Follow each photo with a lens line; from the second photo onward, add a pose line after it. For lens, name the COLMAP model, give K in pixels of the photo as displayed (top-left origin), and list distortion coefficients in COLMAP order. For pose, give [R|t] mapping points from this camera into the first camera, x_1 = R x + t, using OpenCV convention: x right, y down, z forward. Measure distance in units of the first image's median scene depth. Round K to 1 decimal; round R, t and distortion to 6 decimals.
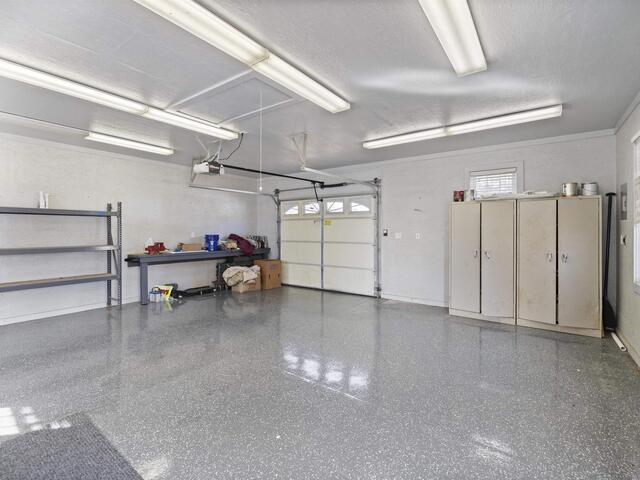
lens RADIAL K [[307.6, 0, 320.3], [0, 307.6, 235.7], [0, 0, 1]] dist [0.006699, 0.000750]
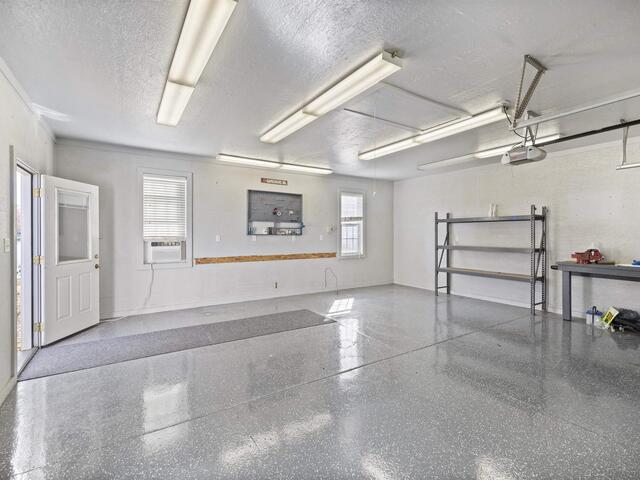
lens RADIAL K [[307.6, 0, 321.0], [0, 307.6, 236.3], [0, 0, 1]] dist [0.006699, 0.000750]
pose [[-0.366723, 0.006290, -0.930309, 0.517056], [-0.017466, 0.999754, 0.013645, -0.010507], [0.930166, 0.021253, -0.366523, 0.732555]]
